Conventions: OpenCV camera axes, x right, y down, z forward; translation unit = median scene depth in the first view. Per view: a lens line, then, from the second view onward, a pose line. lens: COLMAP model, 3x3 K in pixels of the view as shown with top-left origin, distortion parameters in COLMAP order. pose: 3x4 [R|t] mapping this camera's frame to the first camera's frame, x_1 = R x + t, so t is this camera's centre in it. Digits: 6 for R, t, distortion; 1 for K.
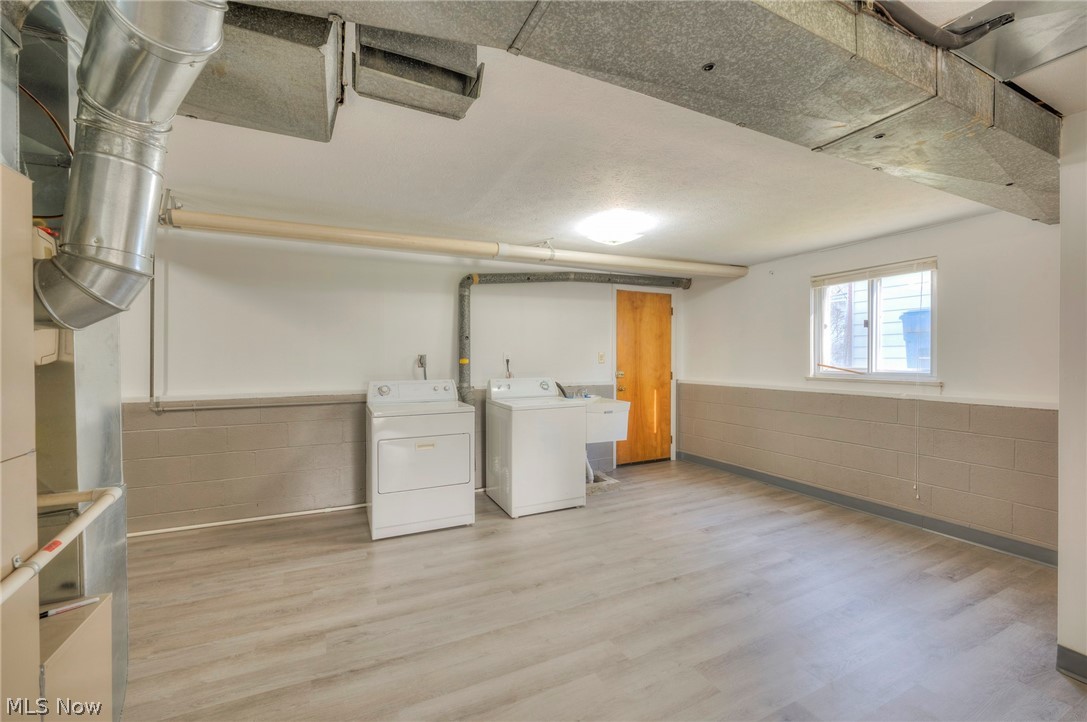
lens RADIAL K [[434.4, 0, 538.0], [0, 434.4, 362.3], [0, 0, 1]] dist [0.001551, -0.000197]
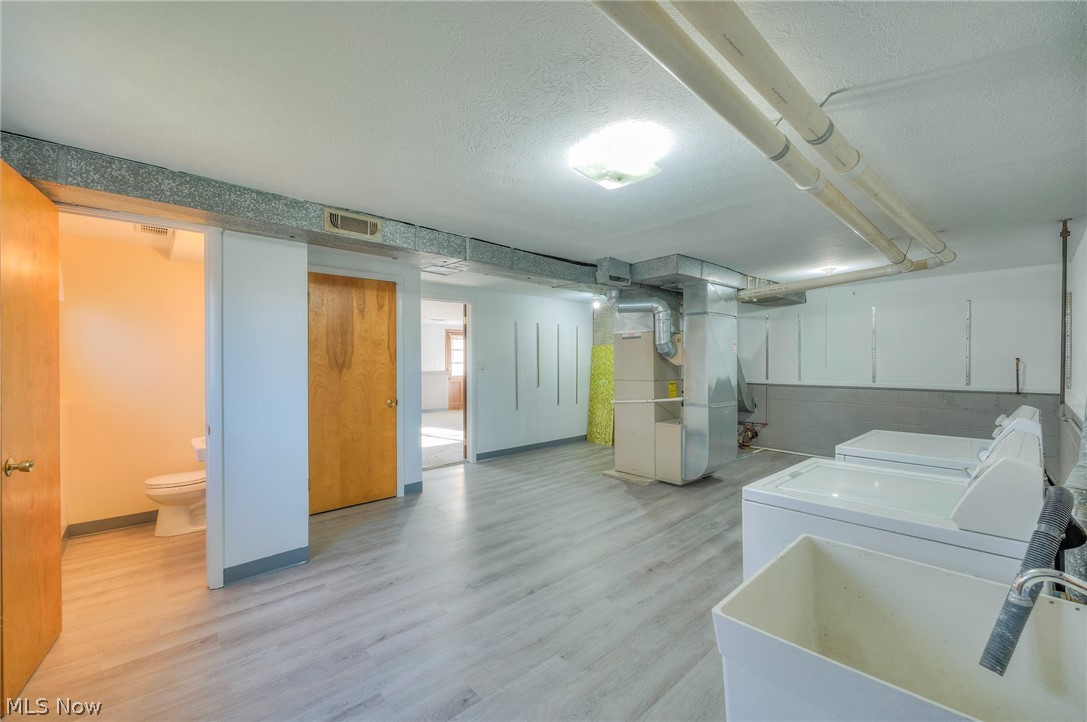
lens RADIAL K [[434.4, 0, 546.7], [0, 434.4, 362.9], [0, 0, 1]] dist [0.001551, -0.000197]
pose [[-0.958475, 0.006469, -0.285104, 0.553191], [0.003944, 0.999948, 0.009430, -0.031189], [0.285150, 0.007914, -0.958450, 1.924568]]
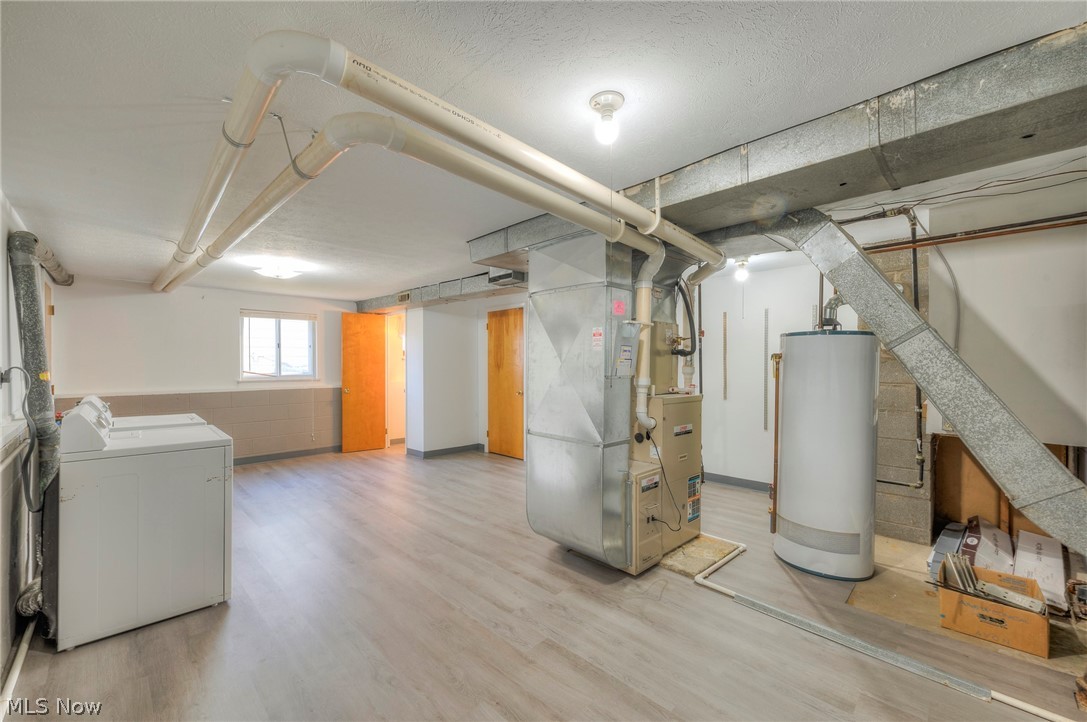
lens RADIAL K [[434.4, 0, 535.1], [0, 434.4, 363.9], [0, 0, 1]] dist [0.001551, -0.000197]
pose [[-0.320570, 0.001573, 0.947223, -1.565103], [0.007186, 0.999974, 0.000771, -0.021709], [-0.947198, 0.007054, -0.320573, 0.862268]]
